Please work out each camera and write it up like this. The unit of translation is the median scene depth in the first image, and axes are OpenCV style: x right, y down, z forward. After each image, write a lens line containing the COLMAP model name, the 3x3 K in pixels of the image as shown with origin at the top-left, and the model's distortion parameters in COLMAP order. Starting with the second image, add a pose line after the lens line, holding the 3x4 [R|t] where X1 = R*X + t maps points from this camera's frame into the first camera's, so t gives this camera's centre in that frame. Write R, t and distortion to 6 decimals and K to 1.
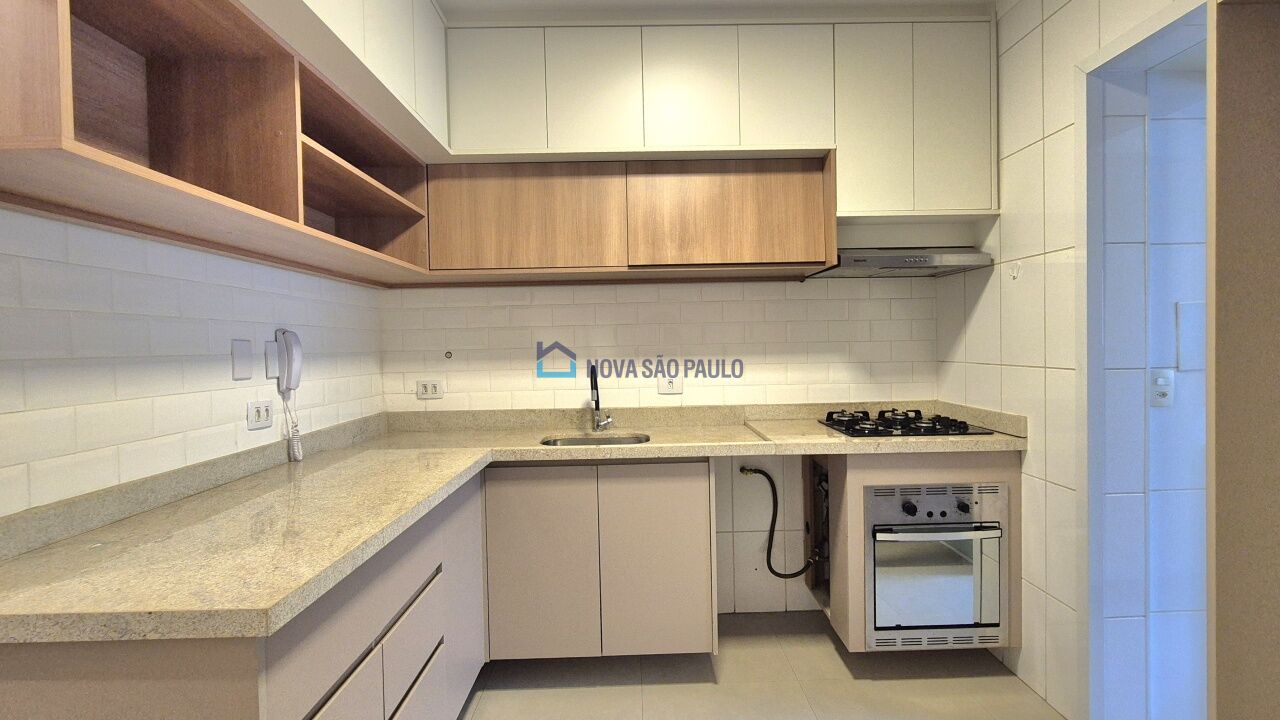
lens RADIAL K [[592.2, 0, 643.1], [0, 592.2, 358.8], [0, 0, 1]] dist [0.001659, -0.000801]
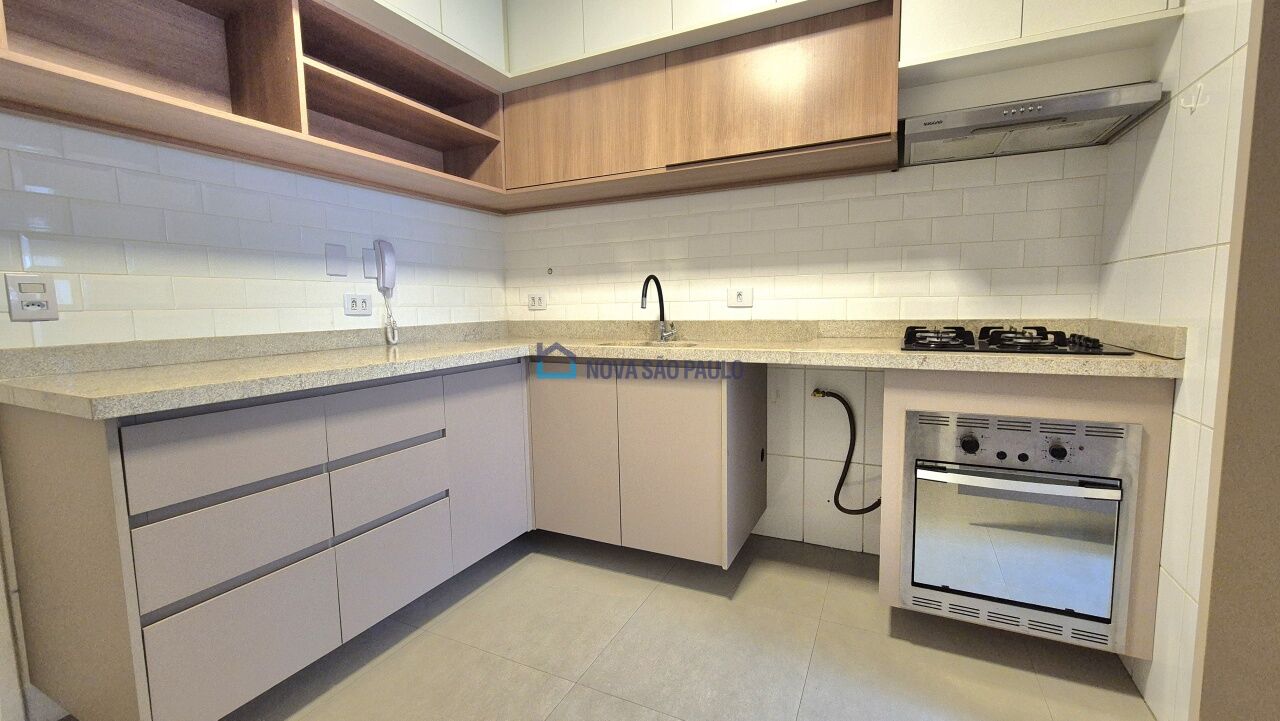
lens RADIAL K [[525.2, 0, 639.6], [0, 525.2, 358.1], [0, 0, 1]] dist [0.000397, 0.000018]
pose [[0.891562, 0.050757, -0.450045, 0.356526], [-0.011654, 0.995942, 0.089238, 0.083305], [0.452748, -0.074316, 0.888536, 0.203555]]
